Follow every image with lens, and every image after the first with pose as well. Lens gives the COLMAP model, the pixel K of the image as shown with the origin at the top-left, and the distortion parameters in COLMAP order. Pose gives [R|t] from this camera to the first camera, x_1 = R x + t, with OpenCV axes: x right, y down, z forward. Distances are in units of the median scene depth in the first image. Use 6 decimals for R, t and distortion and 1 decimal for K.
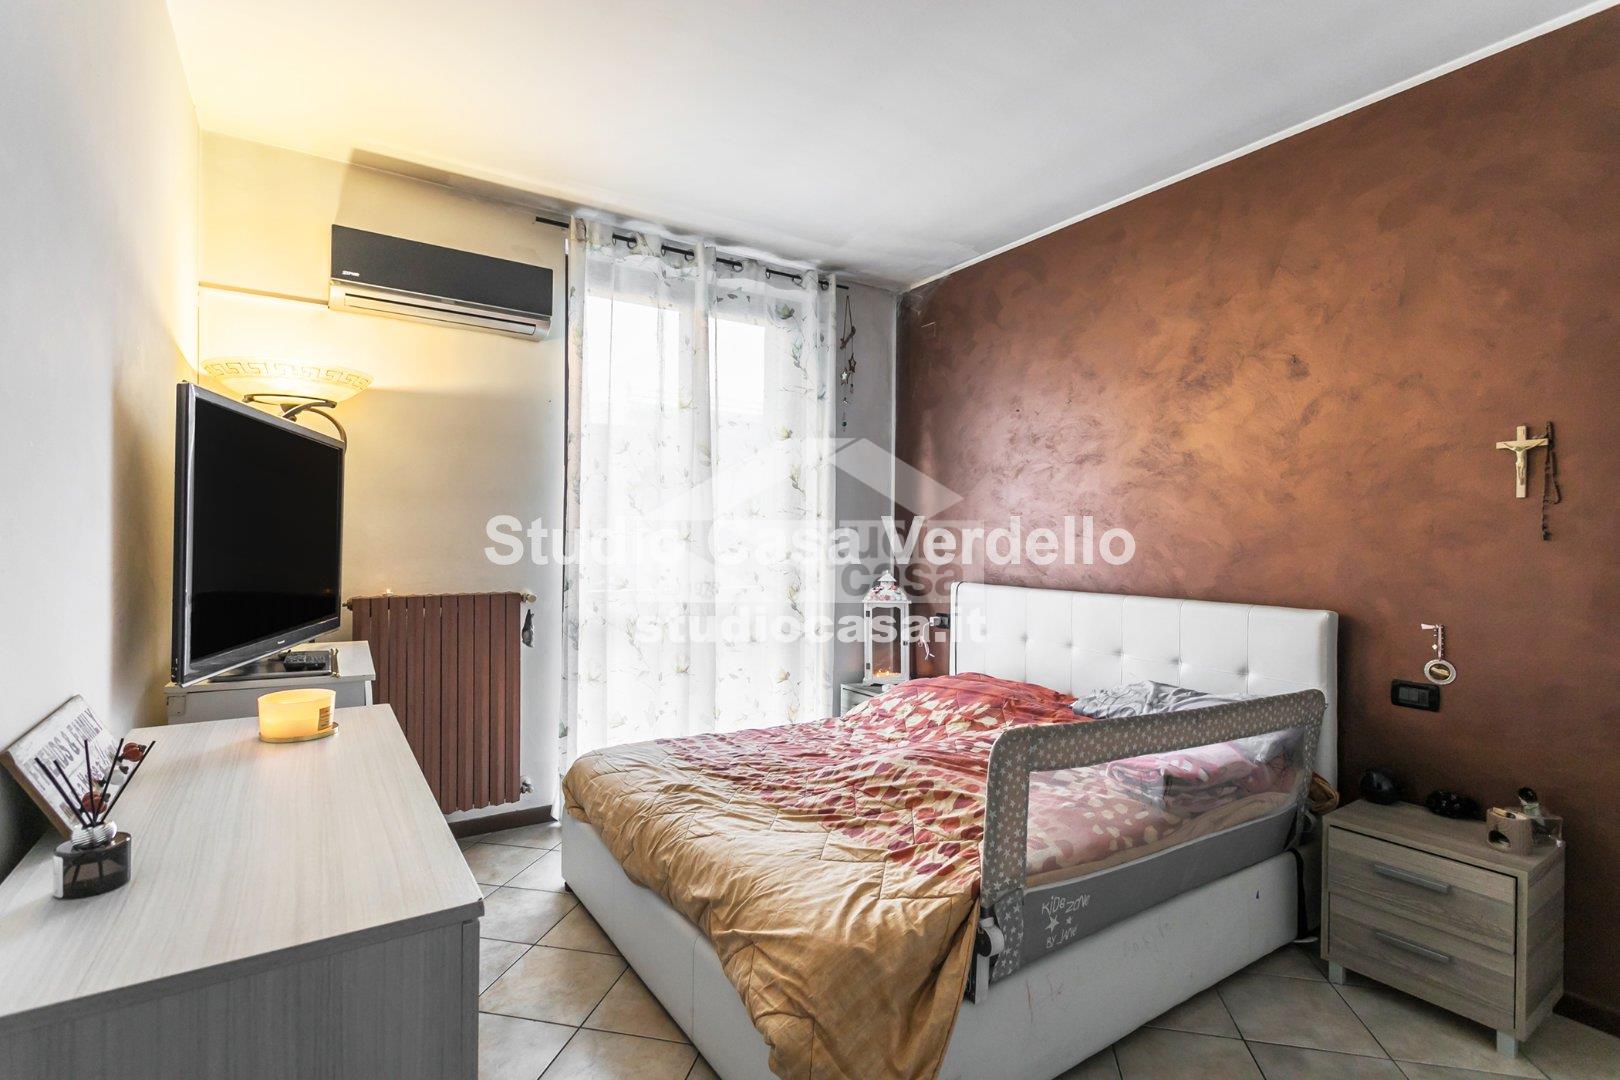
lens RADIAL K [[775.3, 0, 810.0], [0, 775.3, 540.0], [0, 0, 1]] dist [-0.000997, -0.000241]
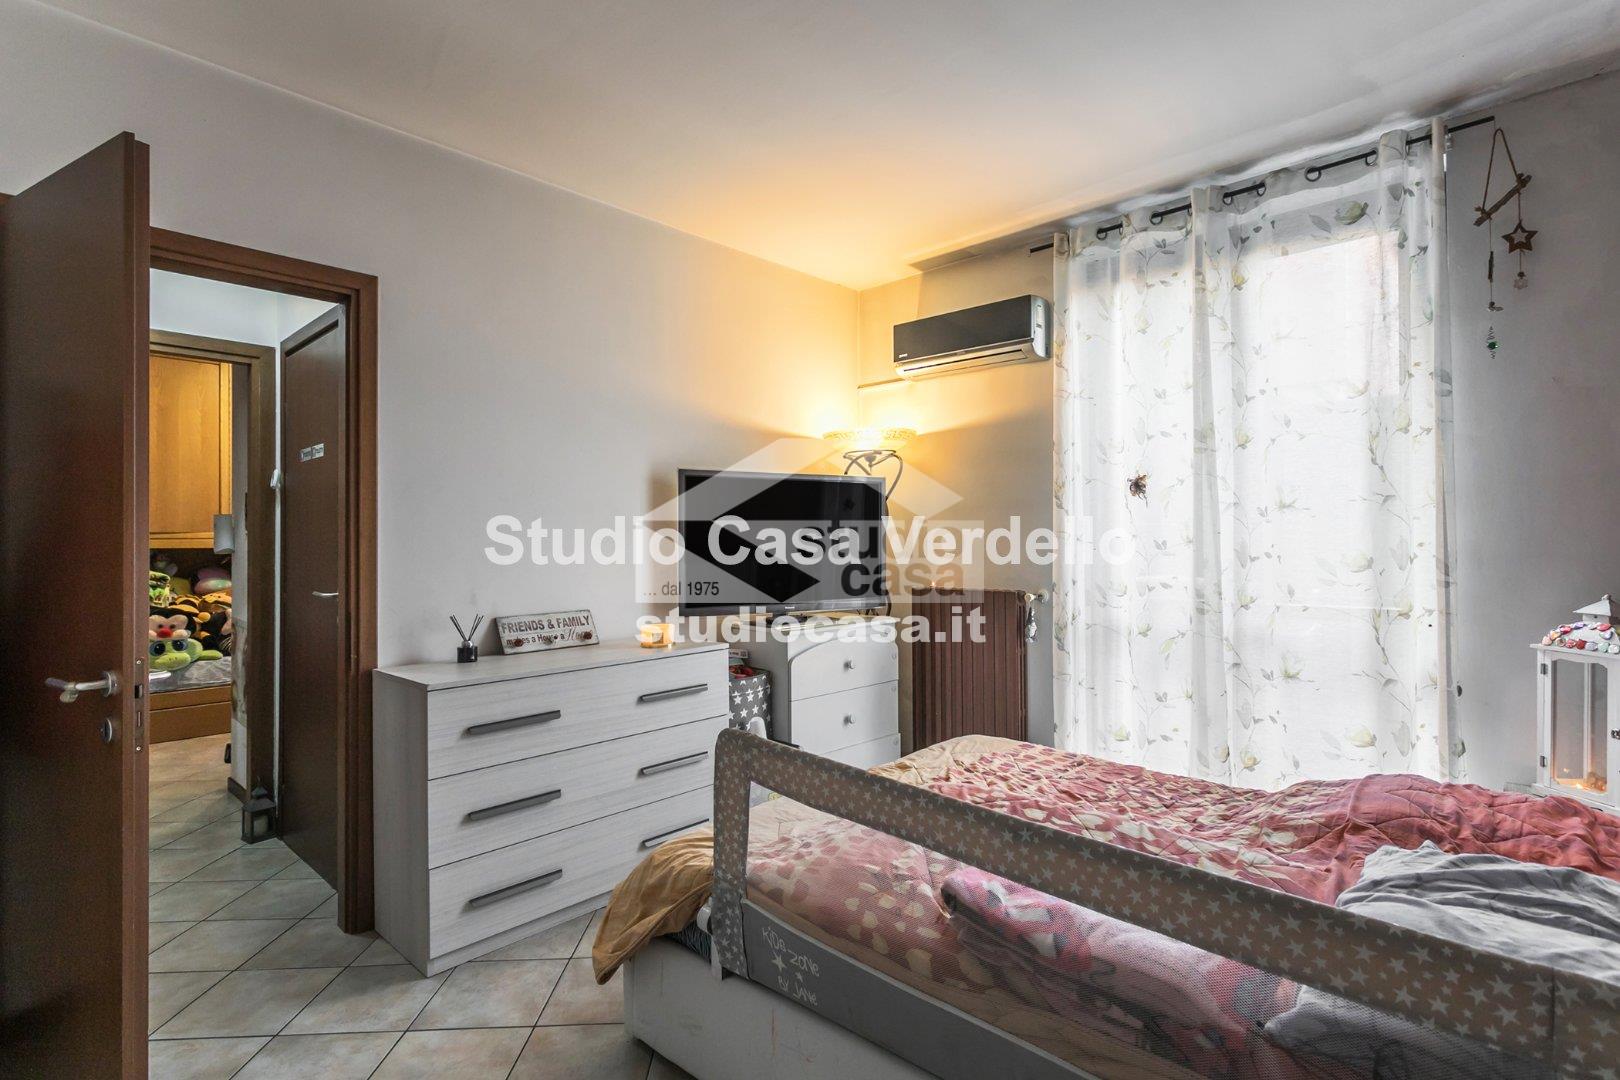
lens RADIAL K [[792.6, 0, 810.0], [0, 792.6, 540.0], [0, 0, 1]] dist [0.000623, 0.000587]
pose [[0.227549, -0.015112, -0.973649, 0.691980], [0.005871, 0.999883, -0.014147, 0.007648], [0.973749, -0.002498, 0.227611, 0.462541]]
